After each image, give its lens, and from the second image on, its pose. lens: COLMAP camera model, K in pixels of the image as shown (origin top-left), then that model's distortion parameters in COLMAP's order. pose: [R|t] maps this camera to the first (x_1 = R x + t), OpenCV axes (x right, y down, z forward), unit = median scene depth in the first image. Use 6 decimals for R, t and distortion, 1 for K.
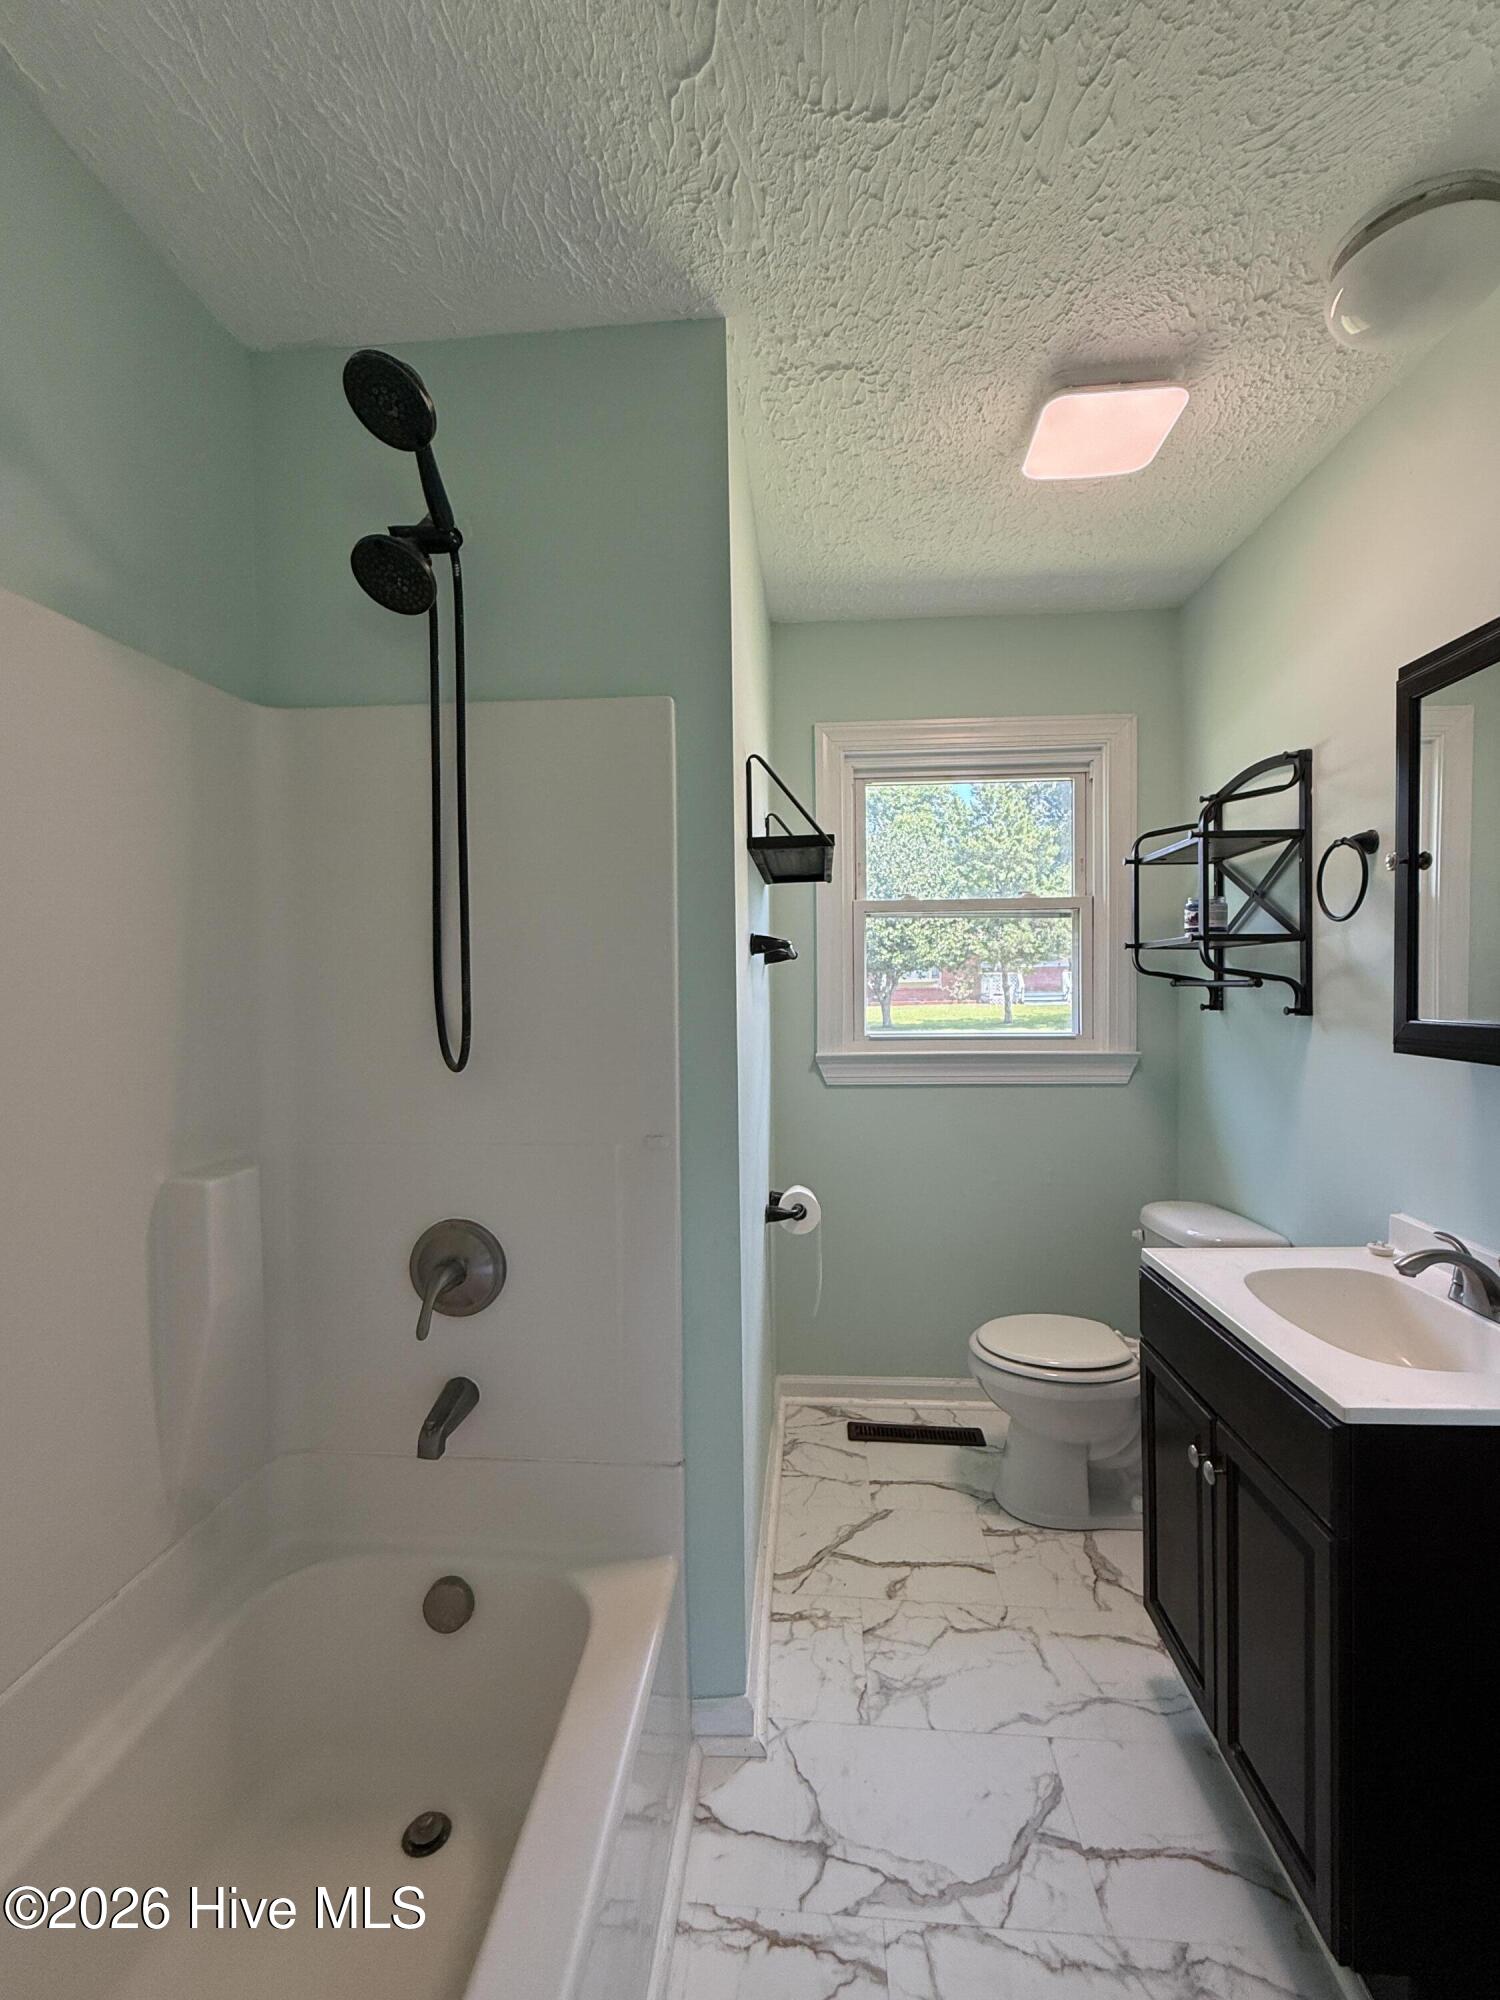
lens RADIAL K [[870.0, 0, 749.1], [0, 870.0, 997.5], [0, 0, 1]] dist [-0.002238, 0.000770]
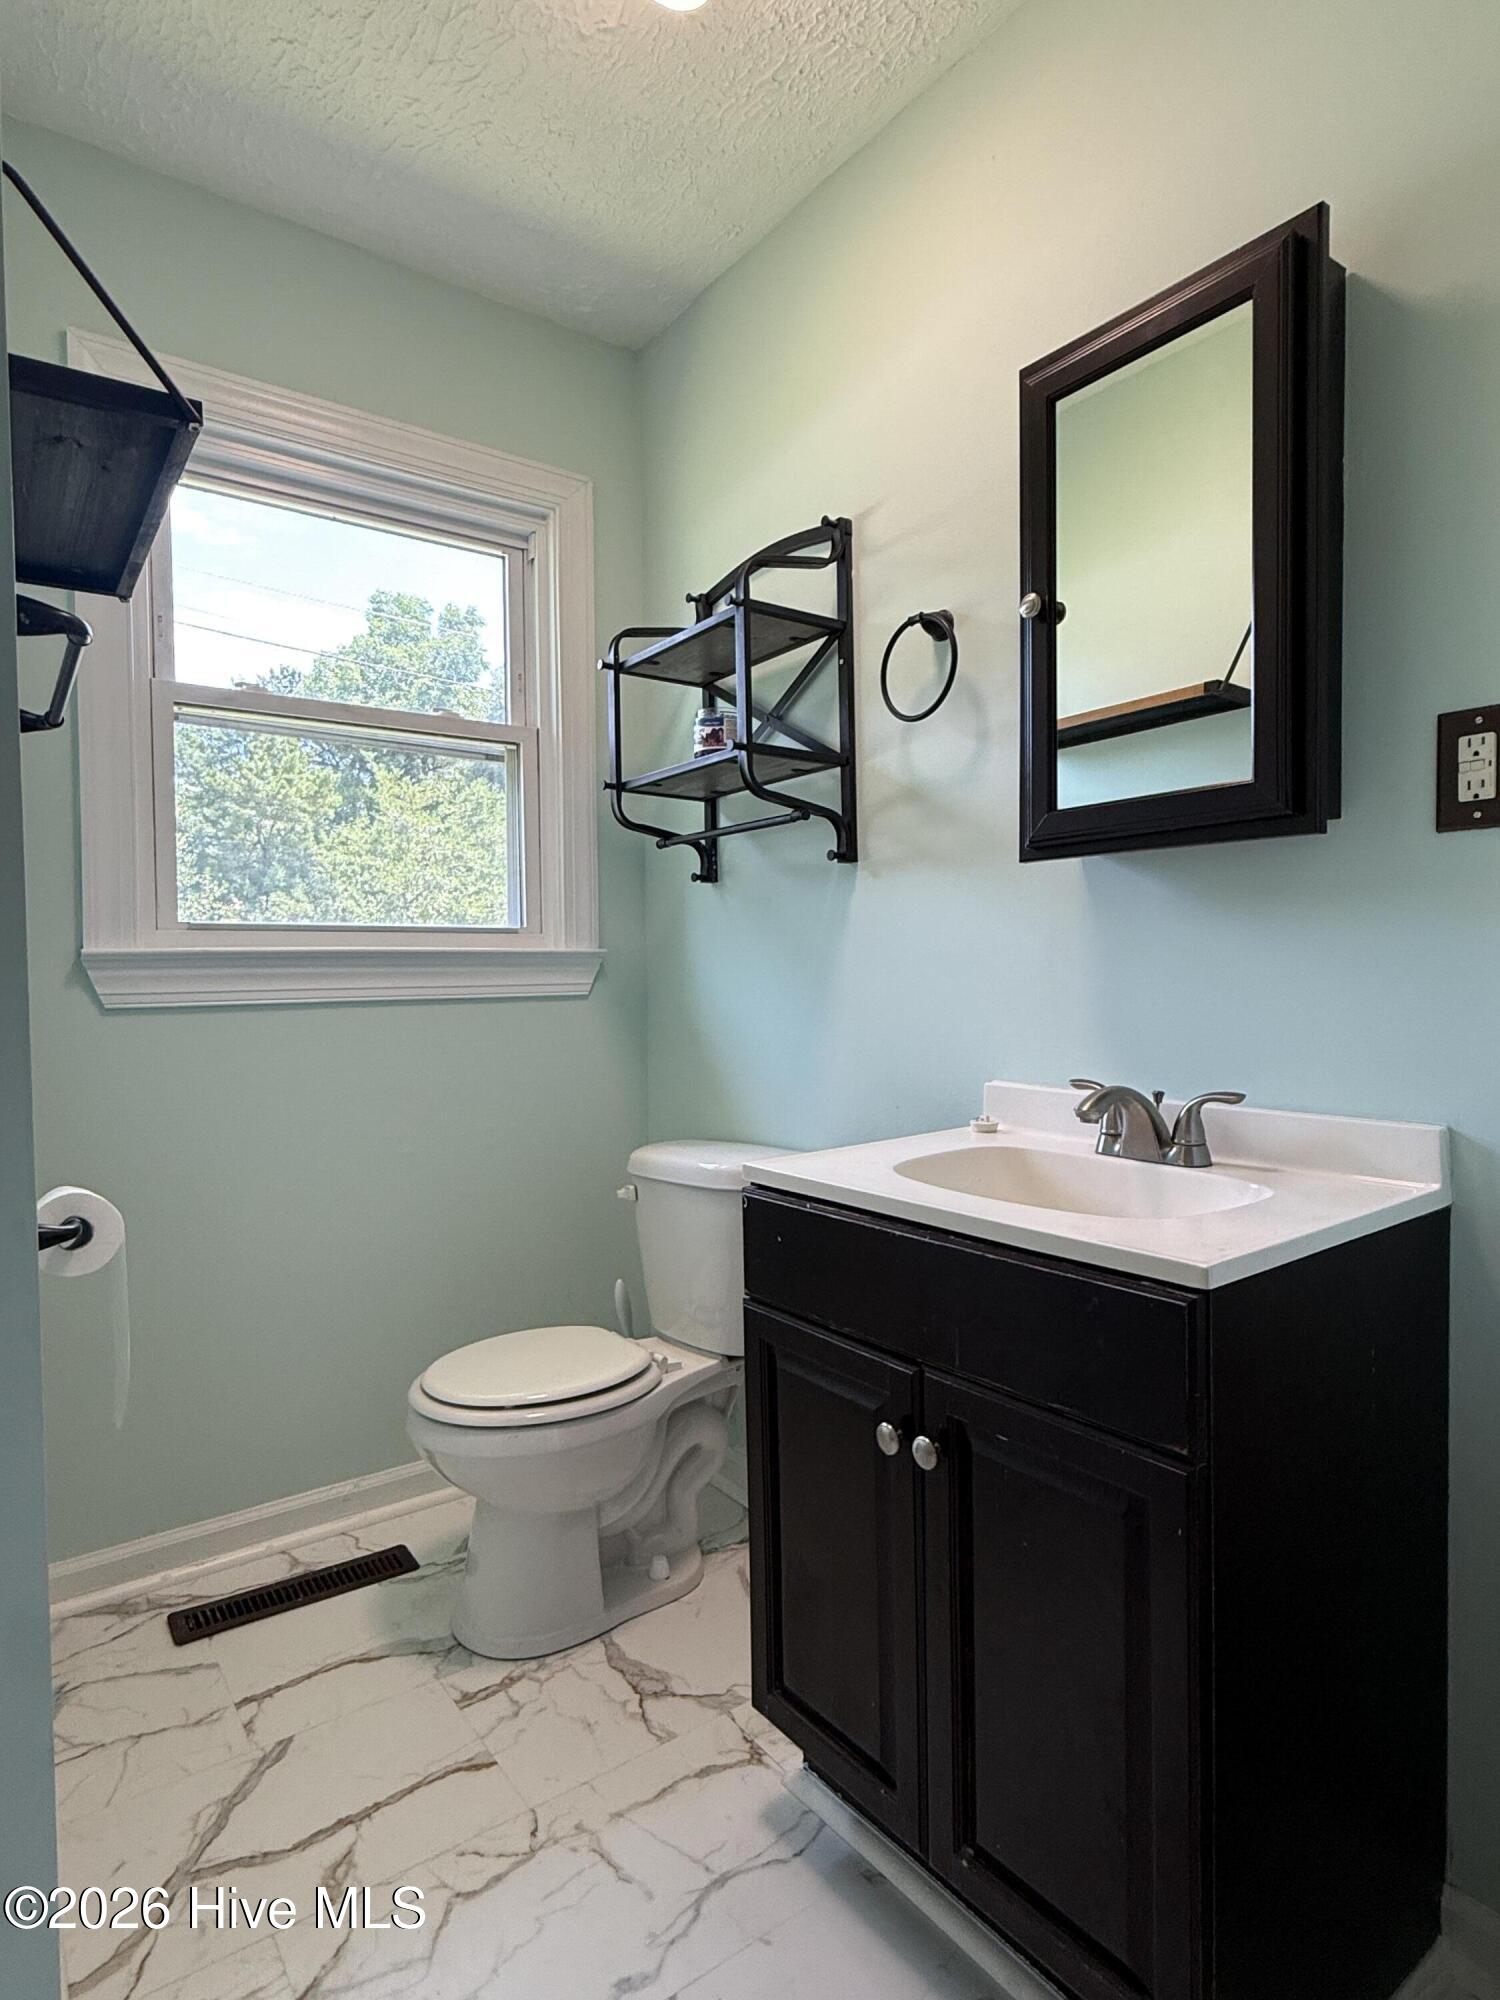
lens RADIAL K [[1092.5, 0, 750.2], [0, 1092.5, 996.2], [0, 0, 1]] dist [0.001935, -0.002402]
pose [[0.760179, -0.015524, 0.649529, -0.058485], [0.016952, 0.999848, 0.004056, 0.120311], [-0.649493, 0.007928, 0.760326, 0.277924]]
